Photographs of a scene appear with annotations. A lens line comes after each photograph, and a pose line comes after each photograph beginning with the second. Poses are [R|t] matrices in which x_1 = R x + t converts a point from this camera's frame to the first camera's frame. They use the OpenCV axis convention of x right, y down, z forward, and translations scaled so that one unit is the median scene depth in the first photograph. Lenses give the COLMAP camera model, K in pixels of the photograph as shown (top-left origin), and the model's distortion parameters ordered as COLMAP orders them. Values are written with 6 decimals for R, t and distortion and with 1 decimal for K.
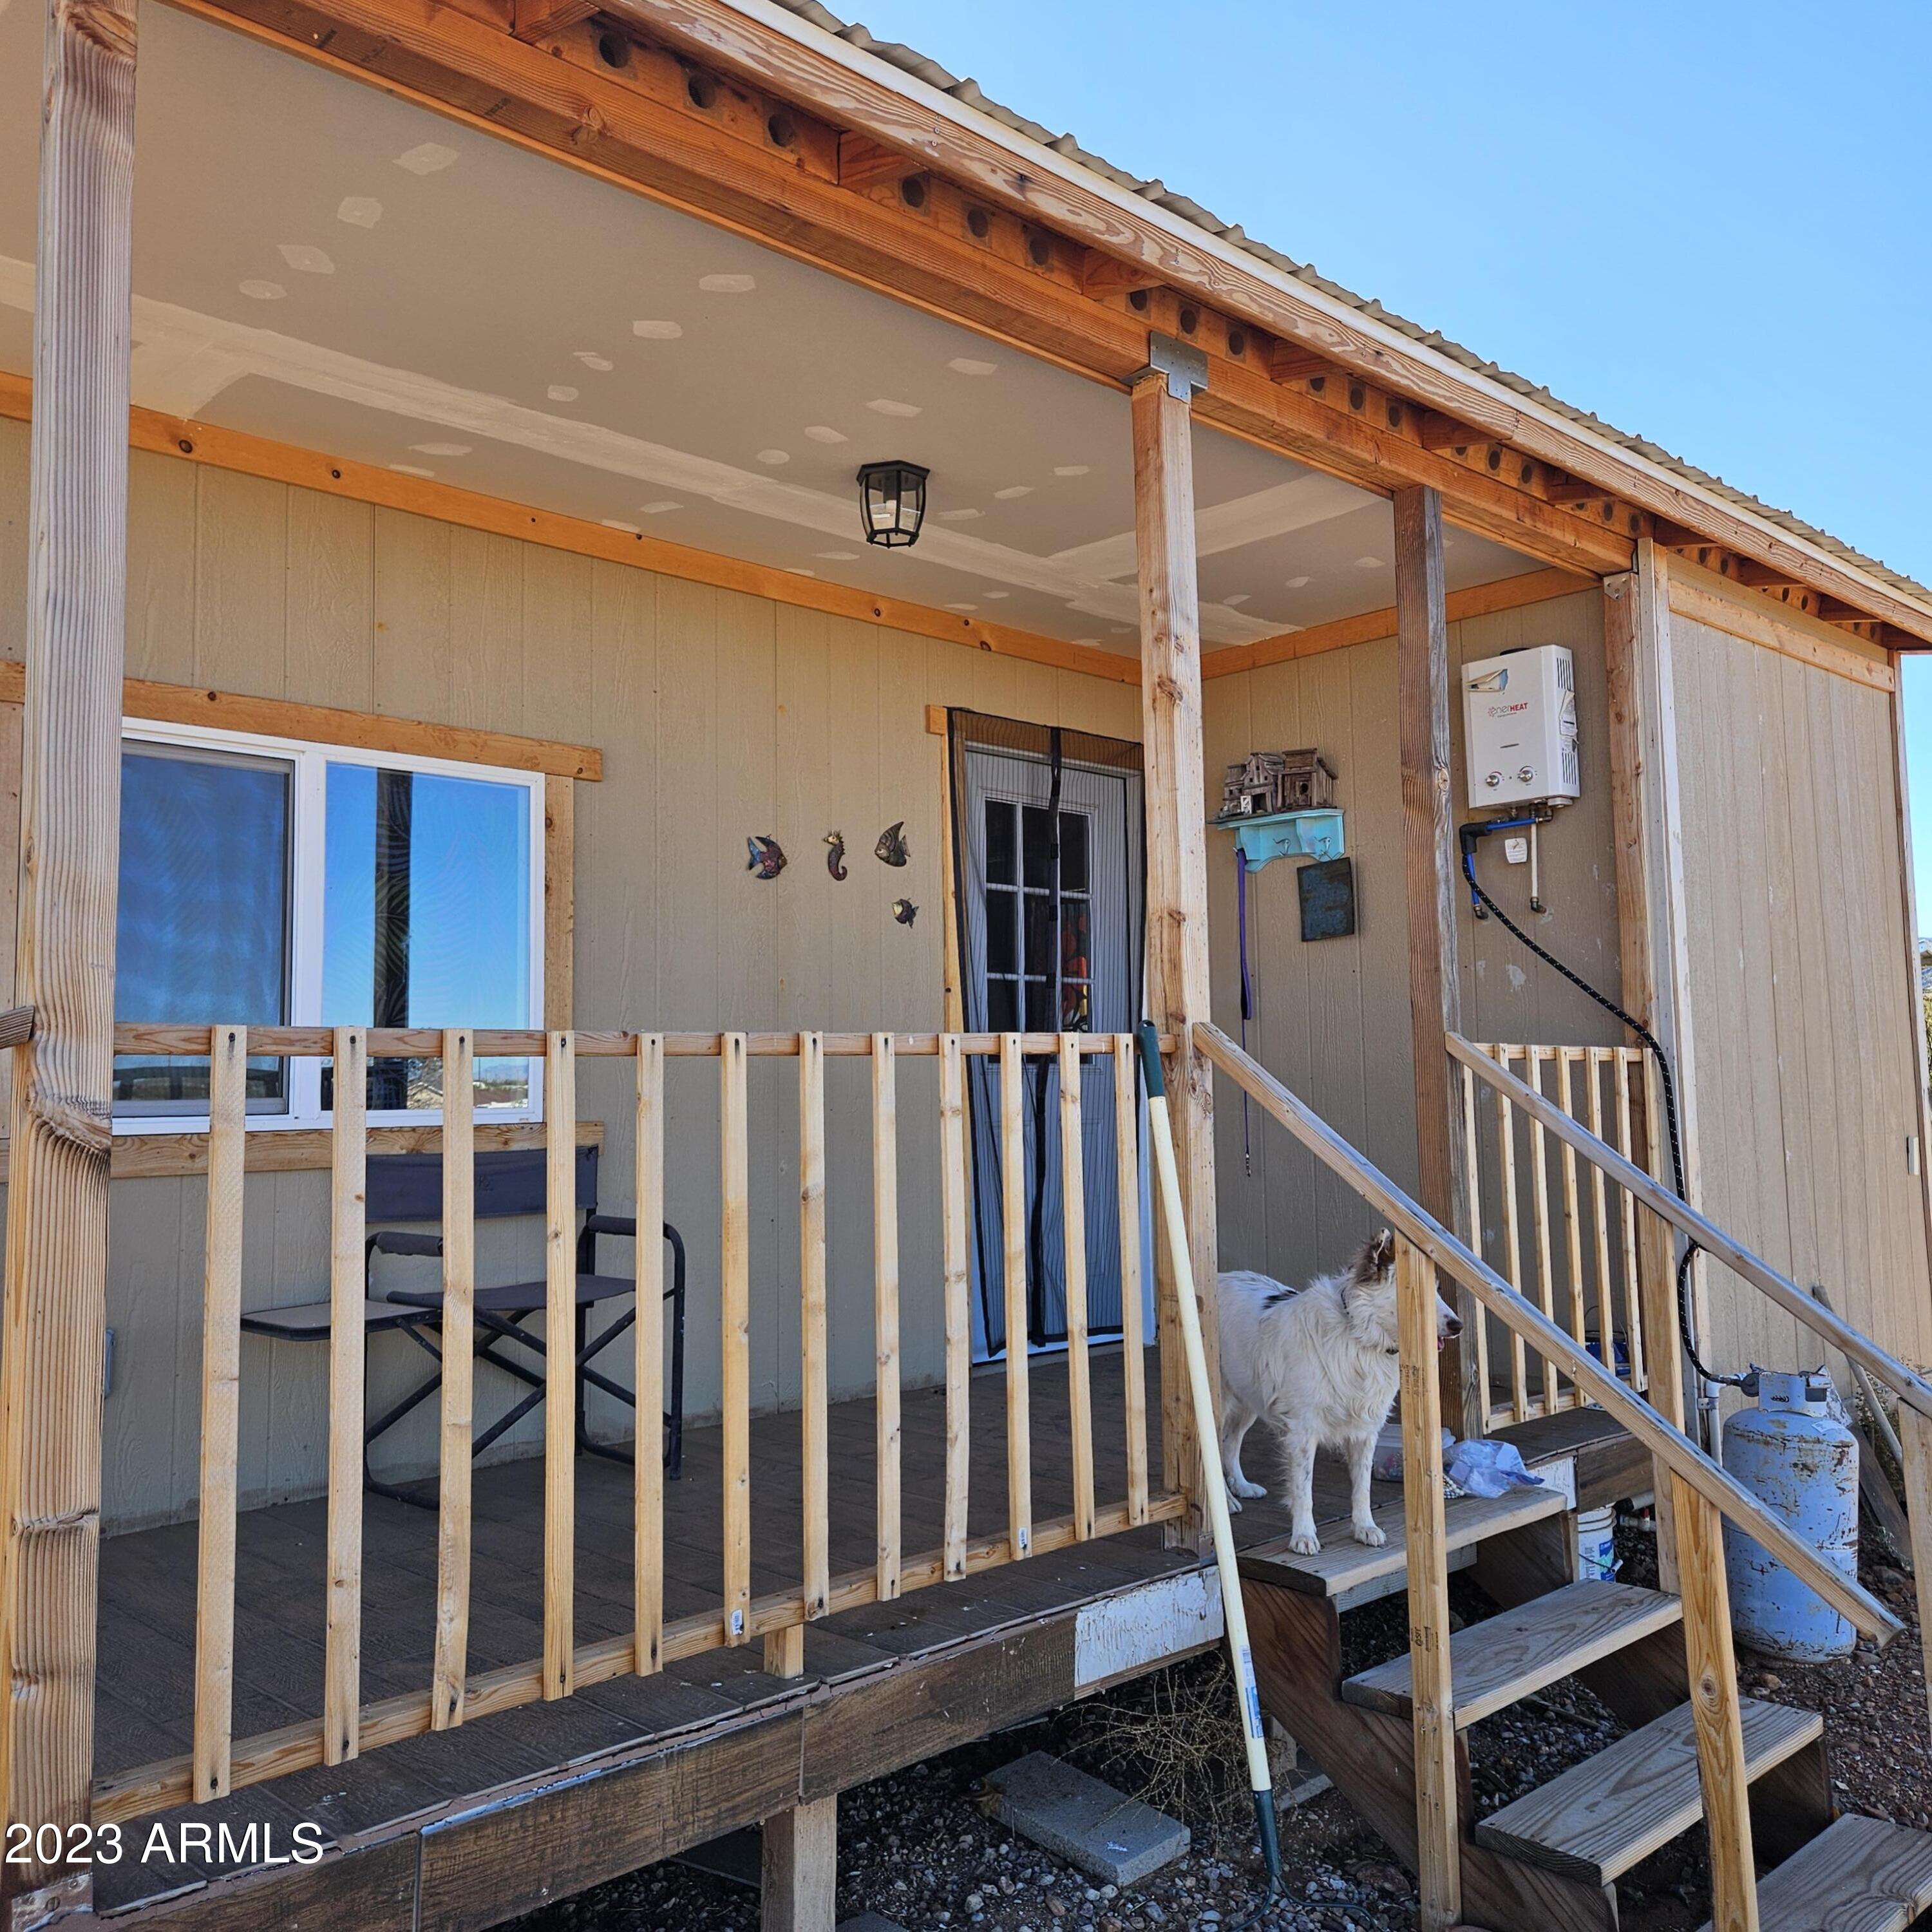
lens RADIAL K [[1722.7, 0, 964.7], [0, 1722.7, 957.7], [0, 0, 1]] dist [0.081633, -0.076870]
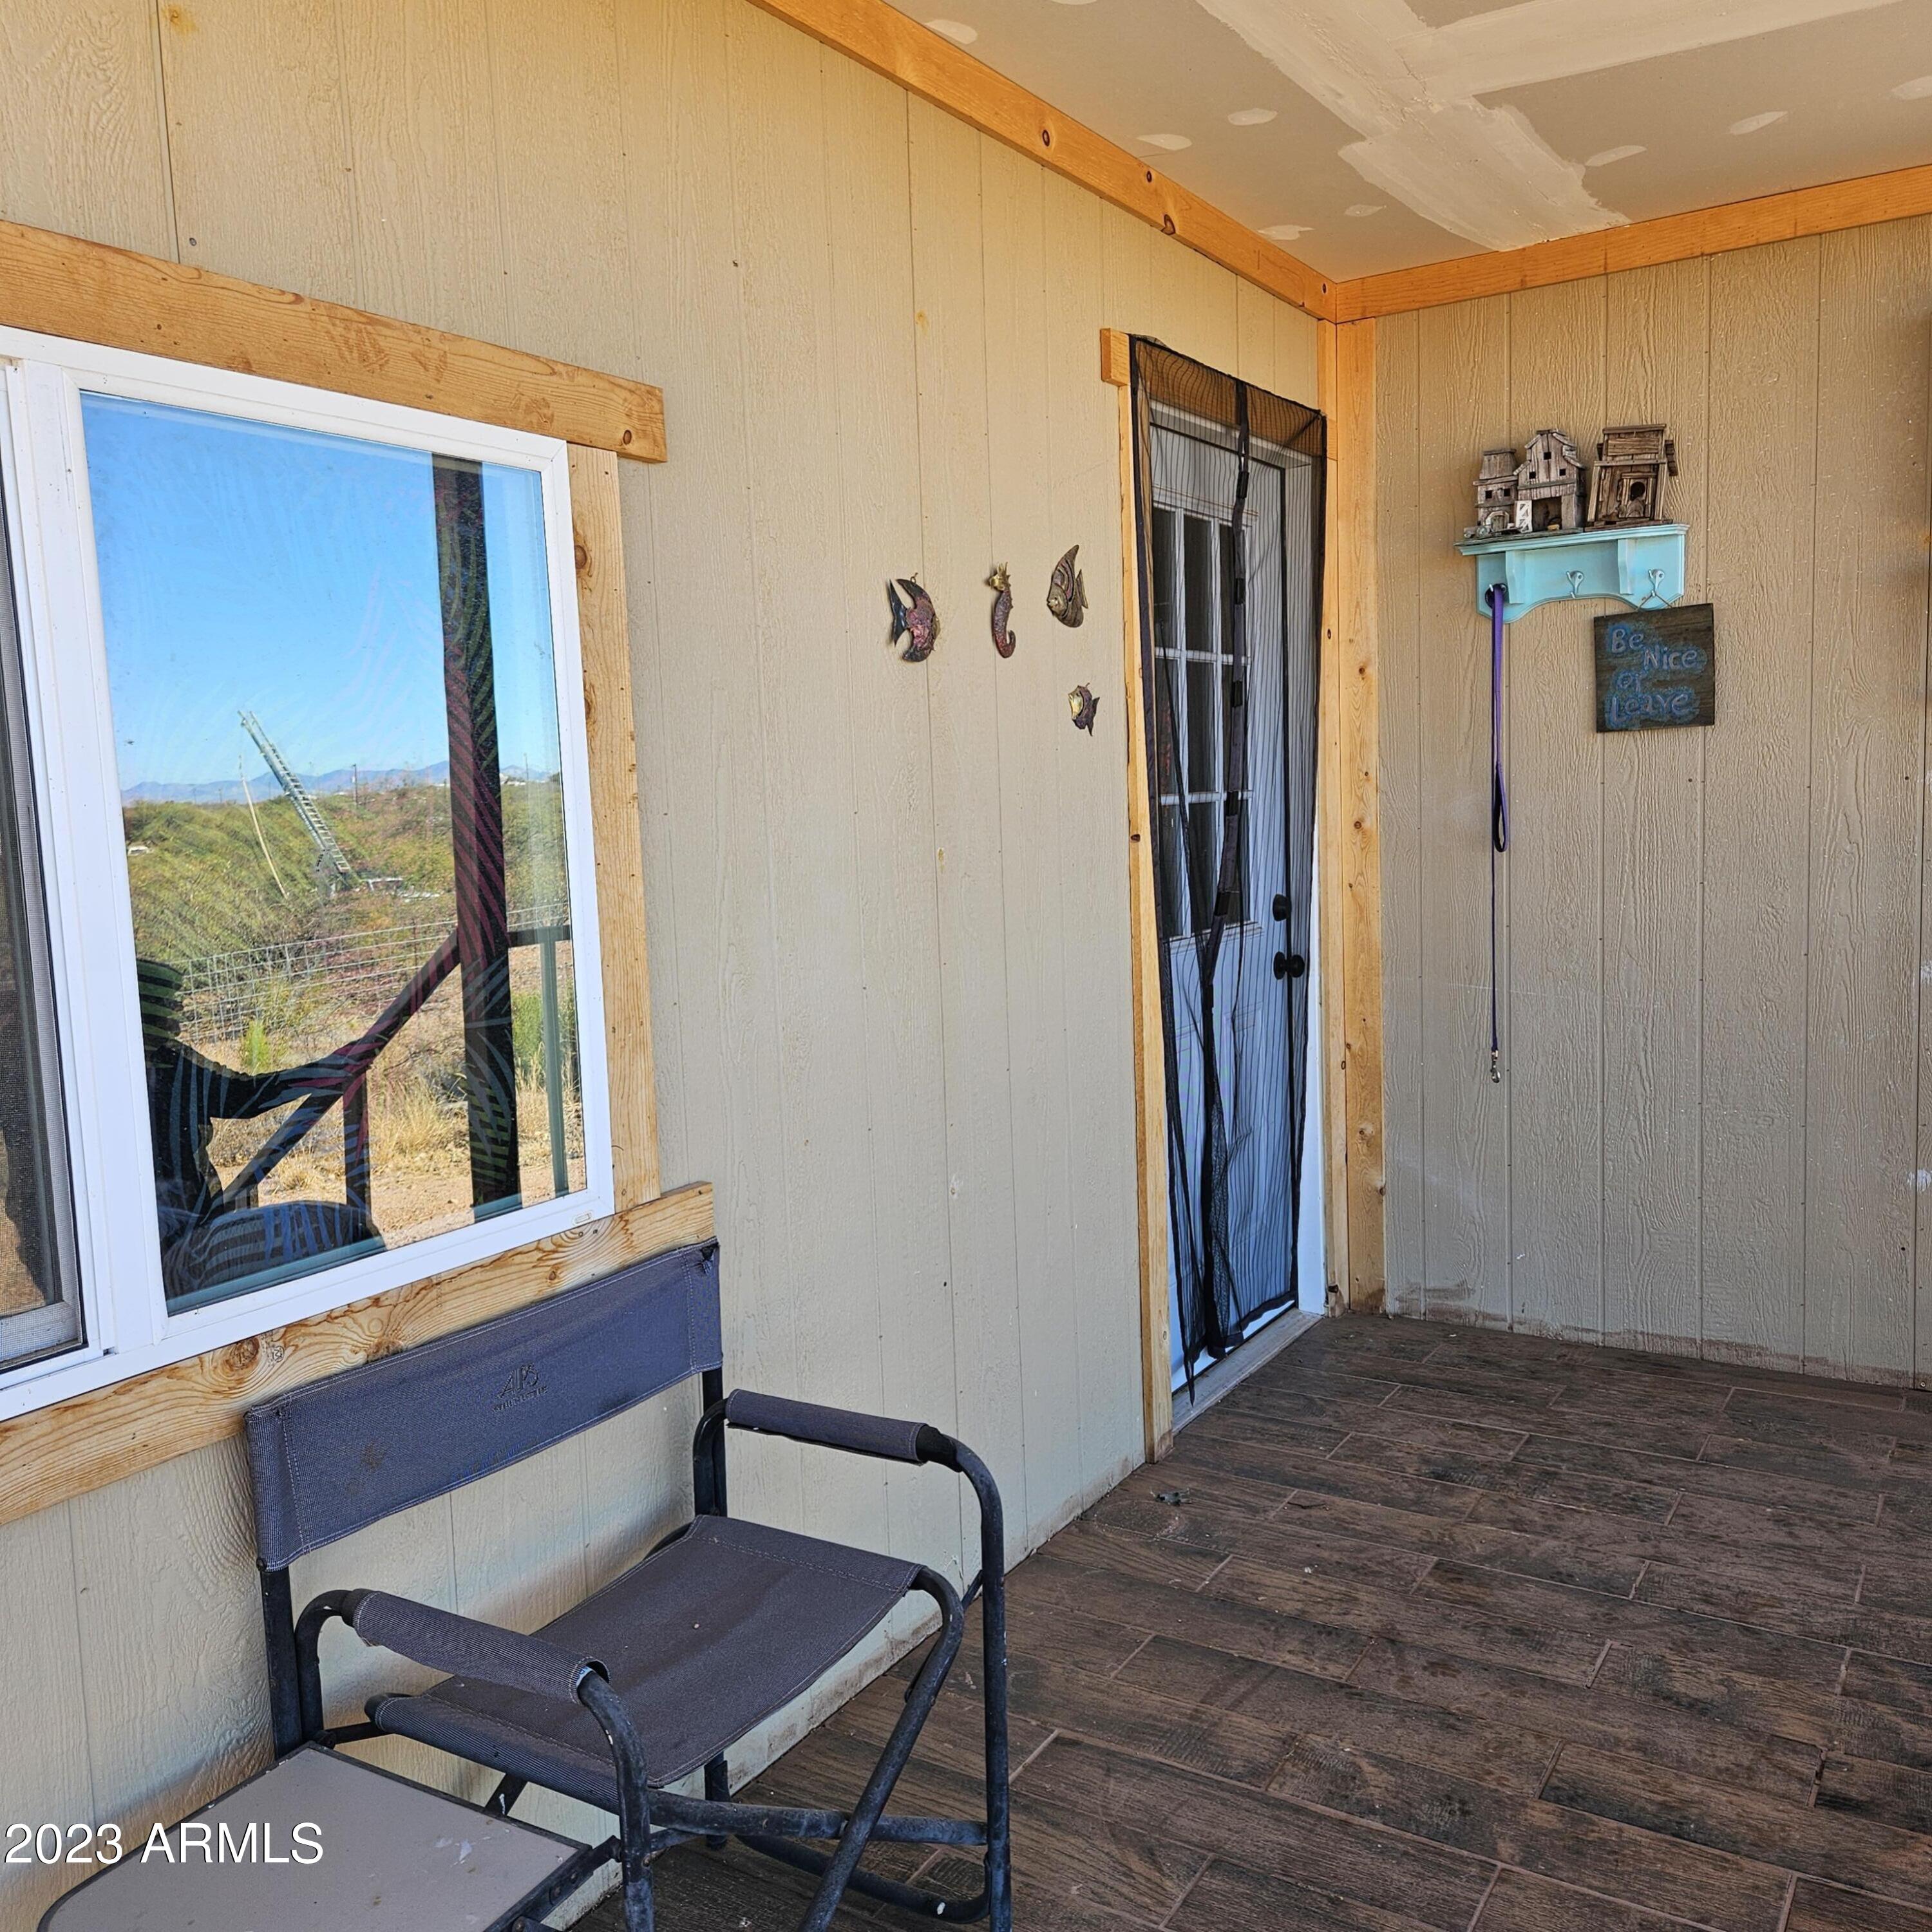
lens RADIAL K [[1722.7, 0, 966.9], [0, 1722.7, 965.5], [0, 0, 1]] dist [0.081633, -0.076870]
pose [[0.969647, -0.049212, 0.239505, -0.214995], [0.005789, 0.983882, 0.178726, -0.045187], [-0.244440, -0.171915, 0.954303, 0.446062]]
